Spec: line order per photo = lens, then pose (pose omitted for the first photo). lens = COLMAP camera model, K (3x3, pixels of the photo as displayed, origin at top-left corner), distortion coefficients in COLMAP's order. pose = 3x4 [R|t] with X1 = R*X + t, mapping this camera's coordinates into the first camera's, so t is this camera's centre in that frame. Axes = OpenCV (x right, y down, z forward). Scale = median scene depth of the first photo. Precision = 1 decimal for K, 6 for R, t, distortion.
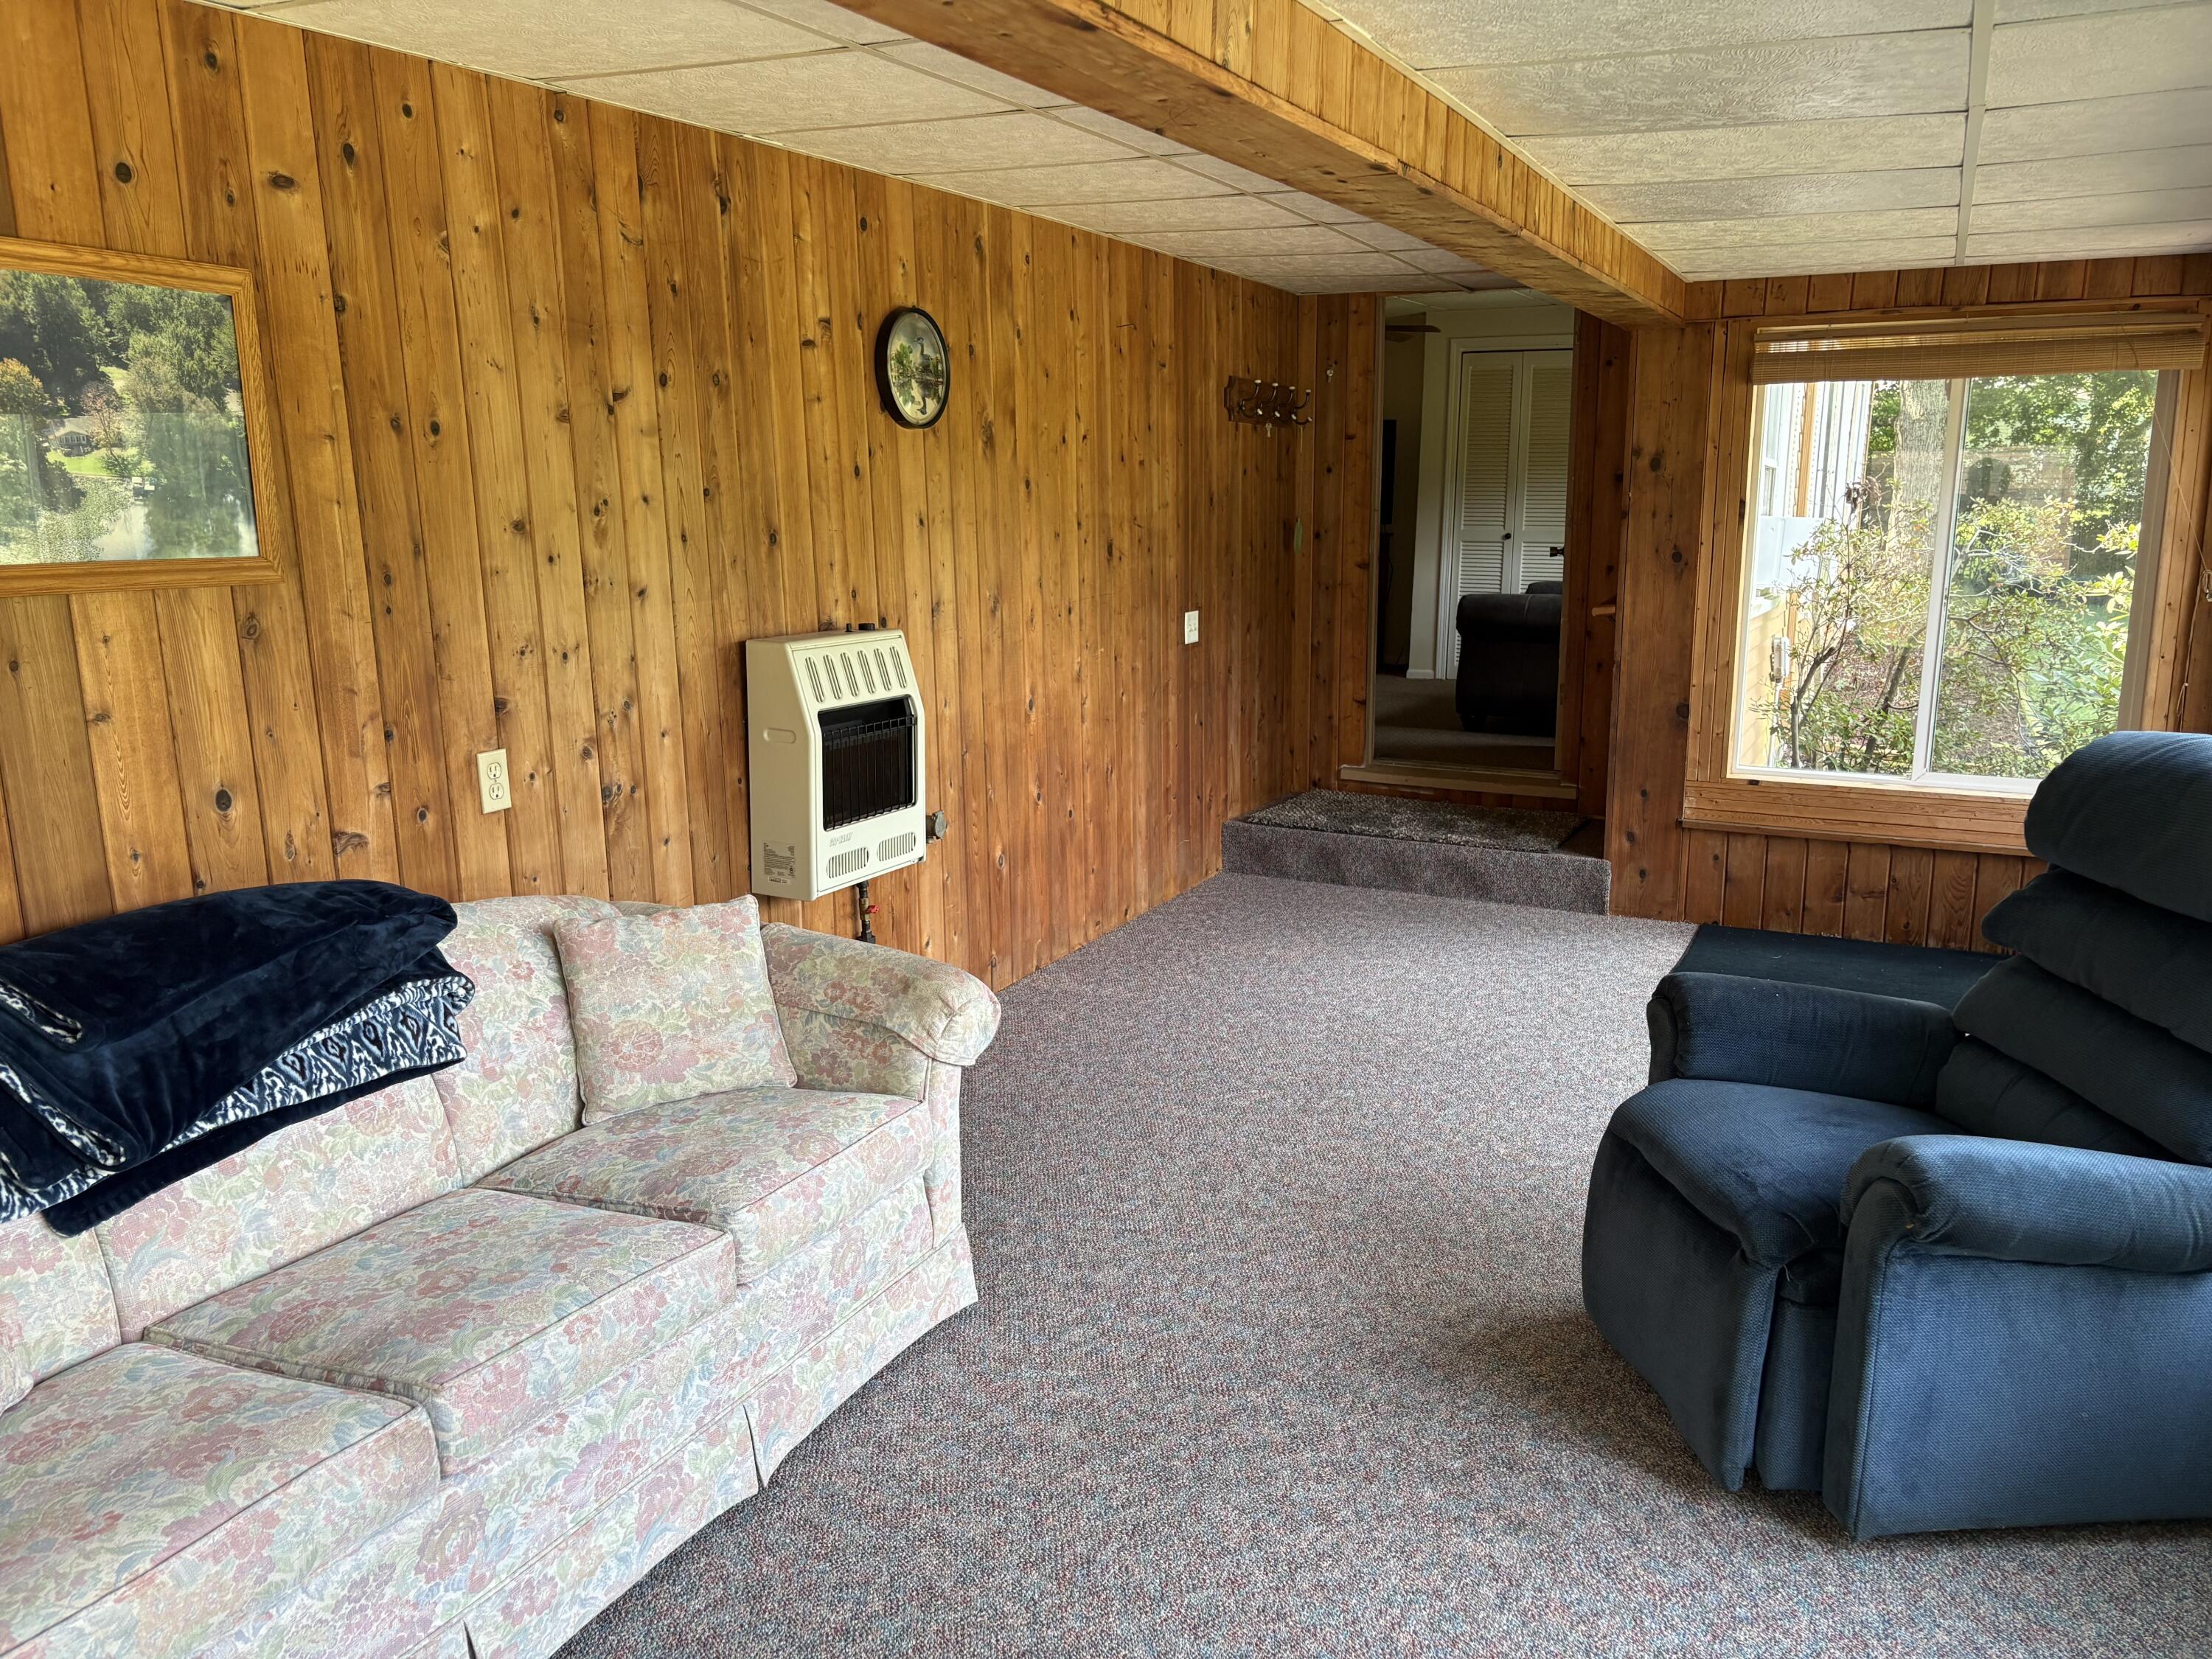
lens RADIAL K [[1661.0, 0, 1106.0], [0, 1661.0, 829.5], [0, 0, 1]] dist [0.076159, -0.100645]
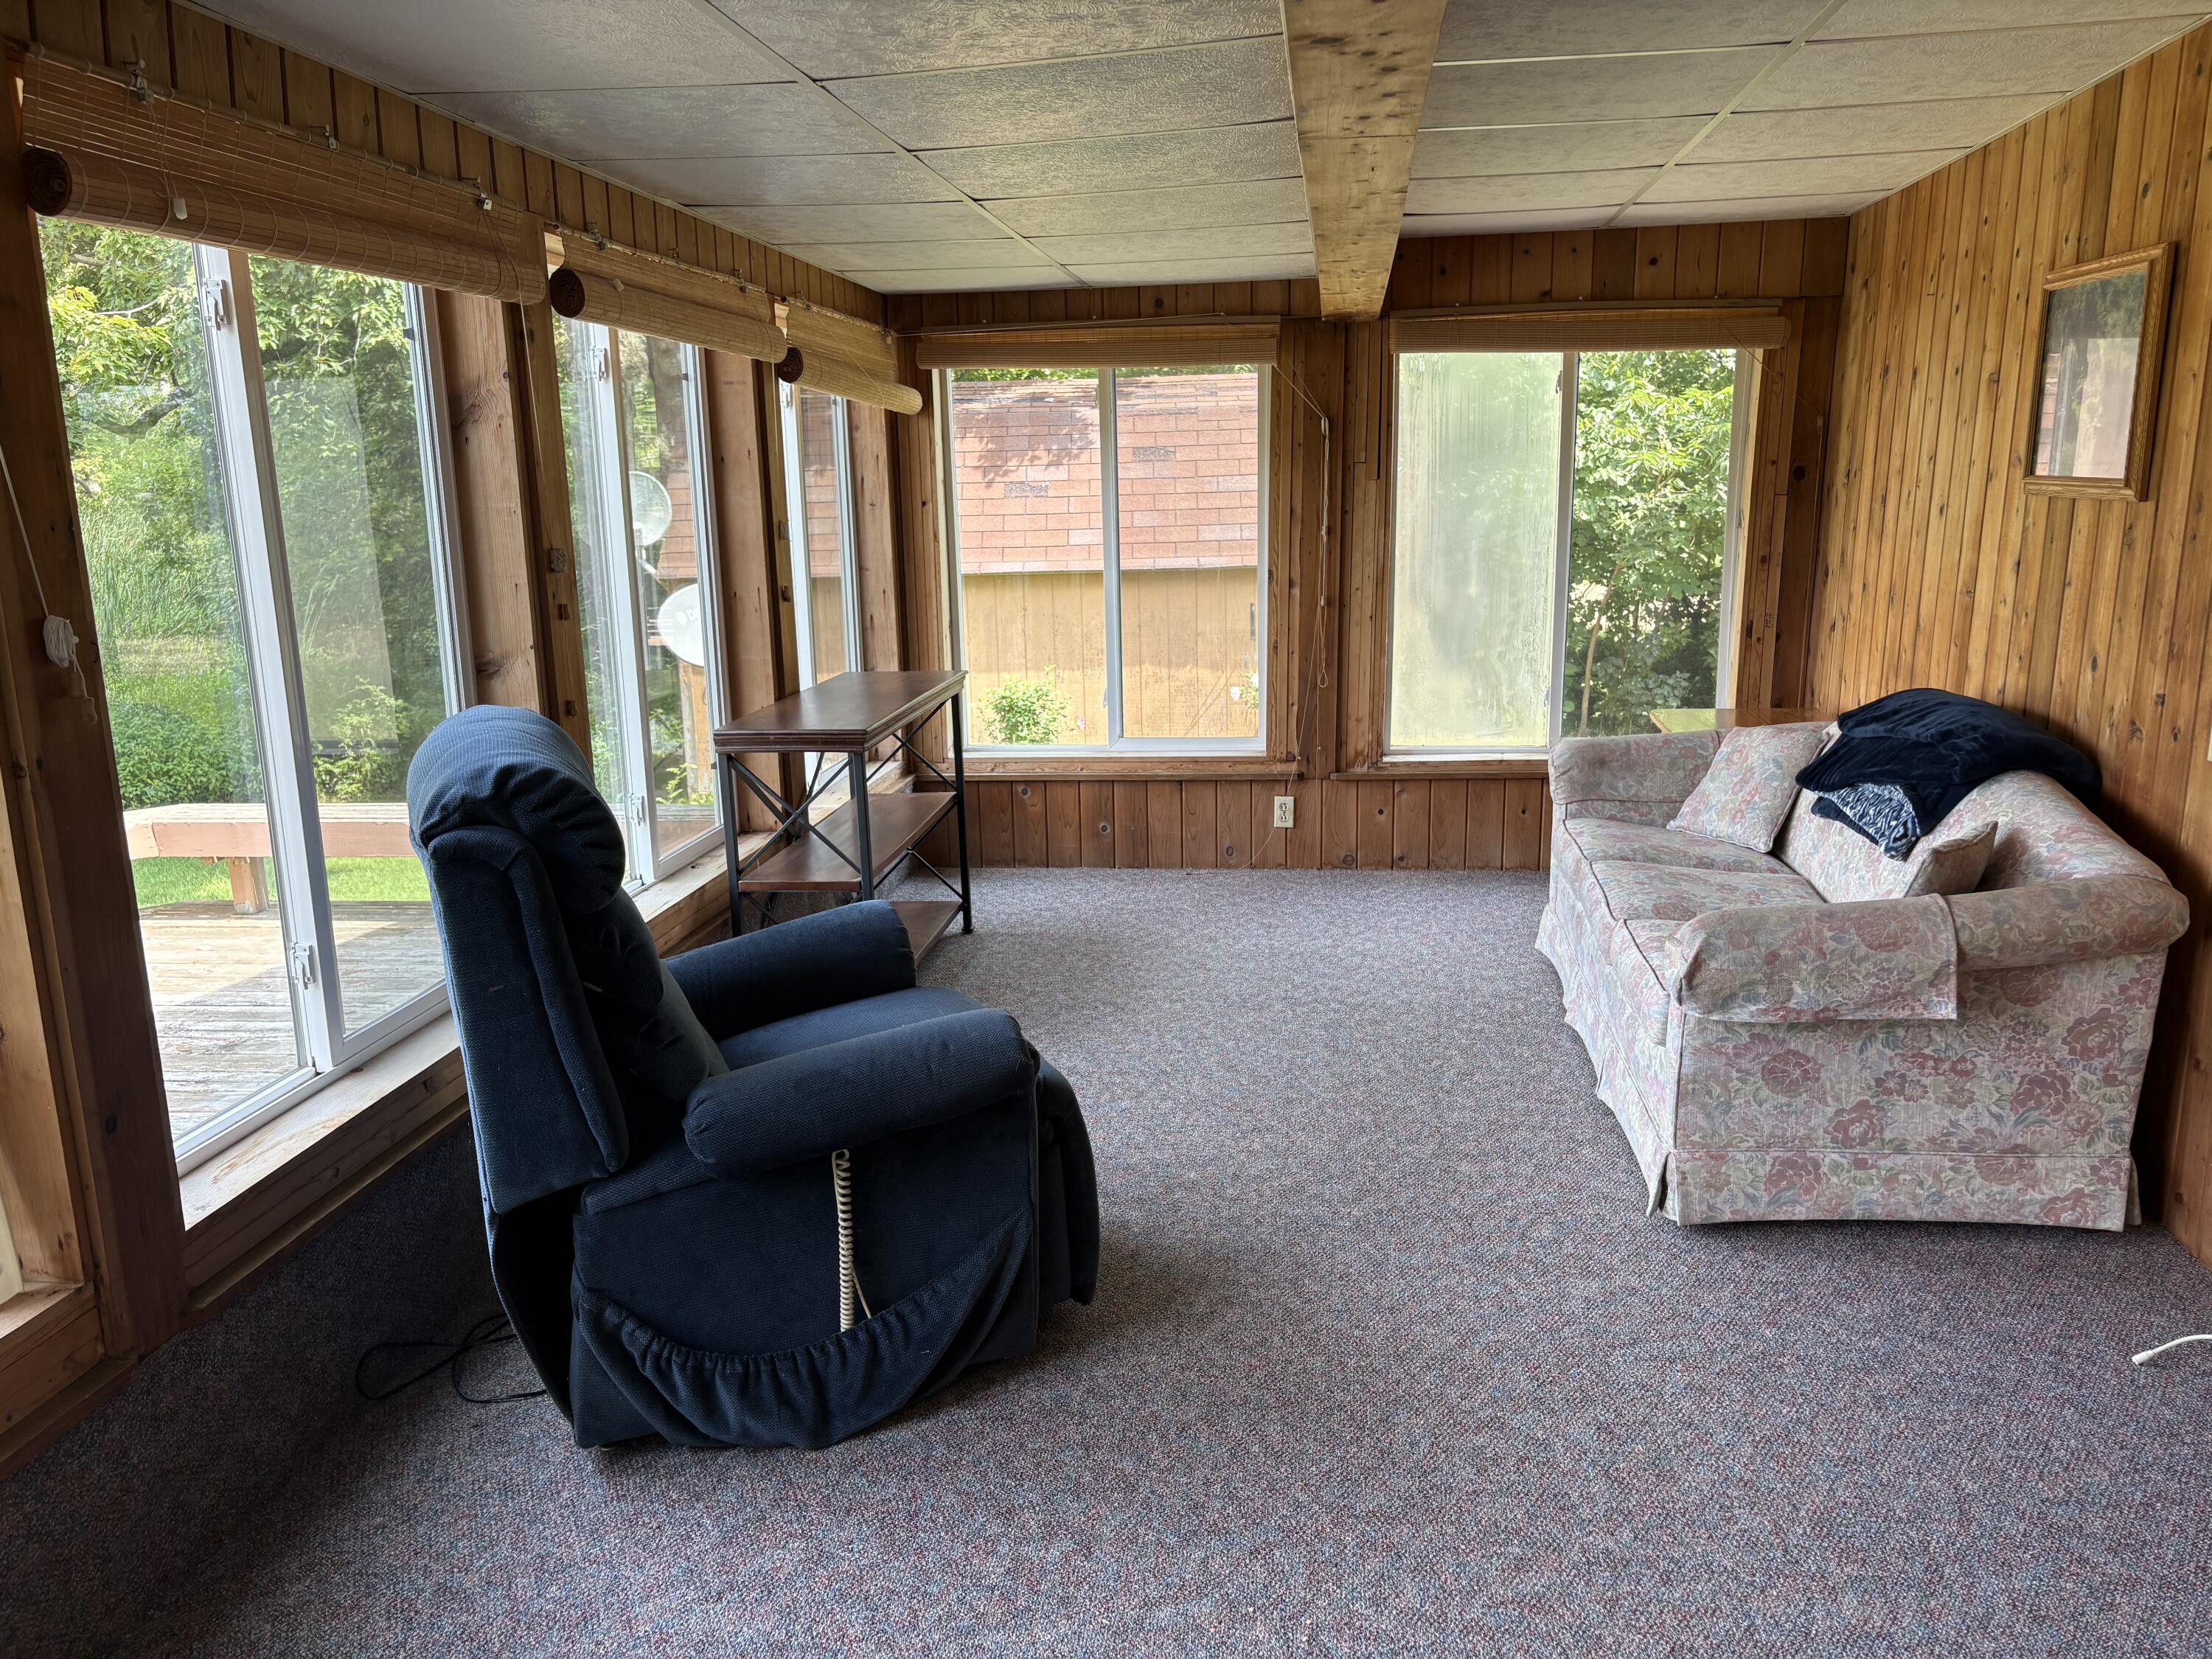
lens RADIAL K [[1650.4, 0, 1107.4], [0, 1650.4, 845.6], [0, 0, 1]] dist [0.057025, -0.094065]
pose [[-0.947551, 0.091823, -0.306131, 0.477019], [-0.042656, 0.912937, 0.405865, -0.297631], [0.316746, 0.397635, -0.861138, 1.505544]]
